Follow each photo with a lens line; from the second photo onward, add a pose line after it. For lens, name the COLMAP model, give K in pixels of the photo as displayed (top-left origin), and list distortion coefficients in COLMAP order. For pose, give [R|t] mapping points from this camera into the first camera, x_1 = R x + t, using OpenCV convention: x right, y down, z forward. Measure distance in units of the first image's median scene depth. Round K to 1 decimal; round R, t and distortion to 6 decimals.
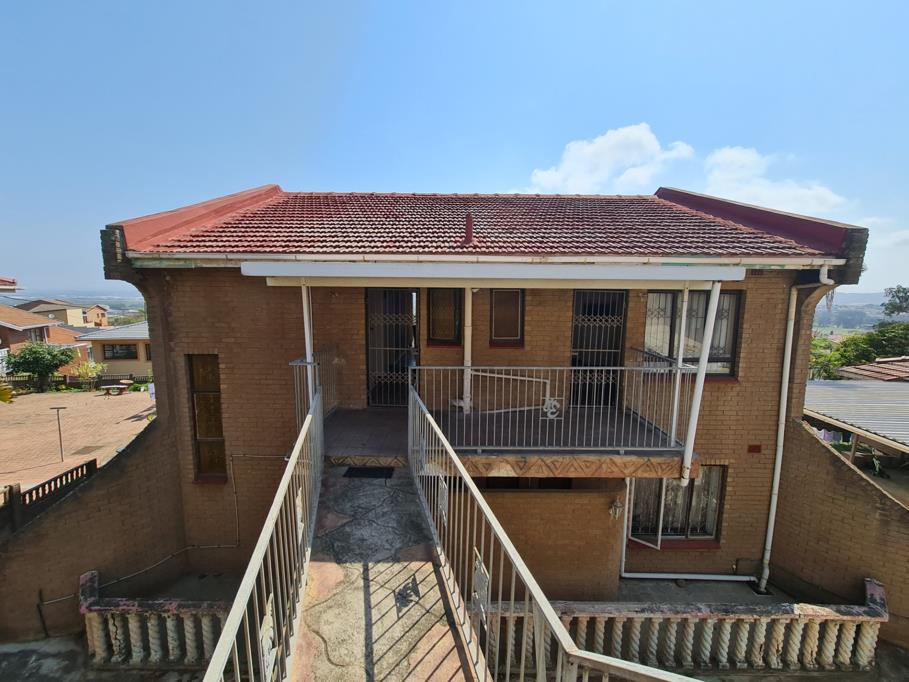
lens RADIAL K [[371.1, 0, 454.5], [0, 371.1, 341.0], [0, 0, 1]] dist [-0.001507, 0.000085]
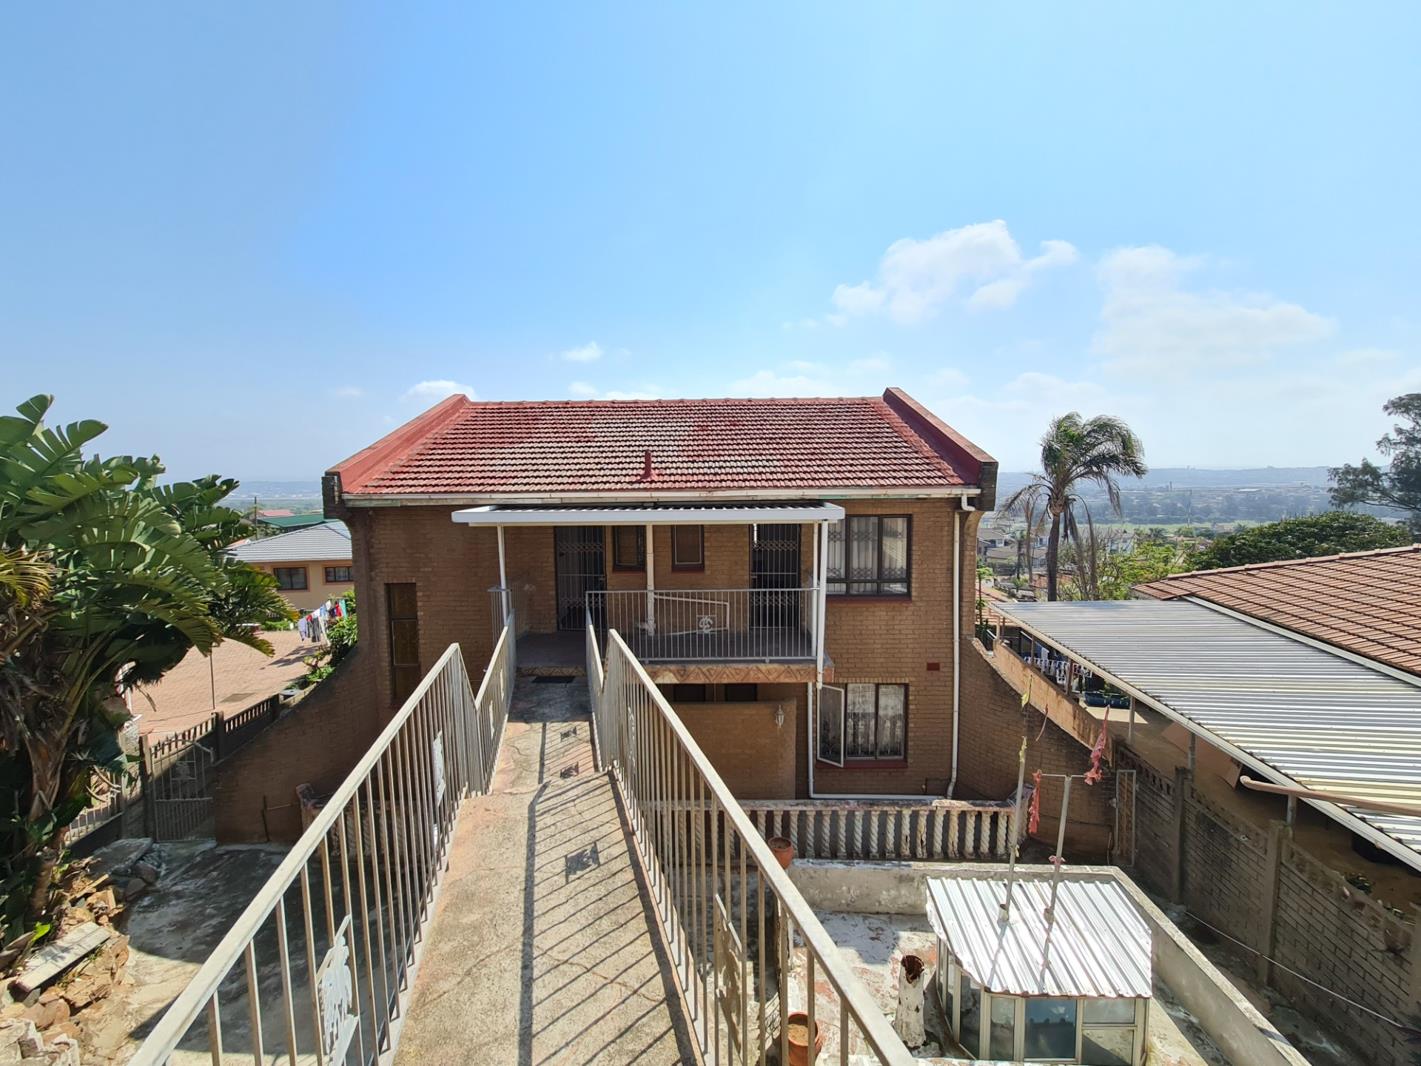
lens RADIAL K [[580.1, 0, 710.5], [0, 580.1, 533.0], [0, 0, 1]] dist [-0.001507, 0.000085]
pose [[0.999775, -0.017208, -0.012422, 0.239676], [0.016771, 0.999266, -0.034451, -0.037763], [0.013005, 0.034235, 0.999329, -0.687938]]
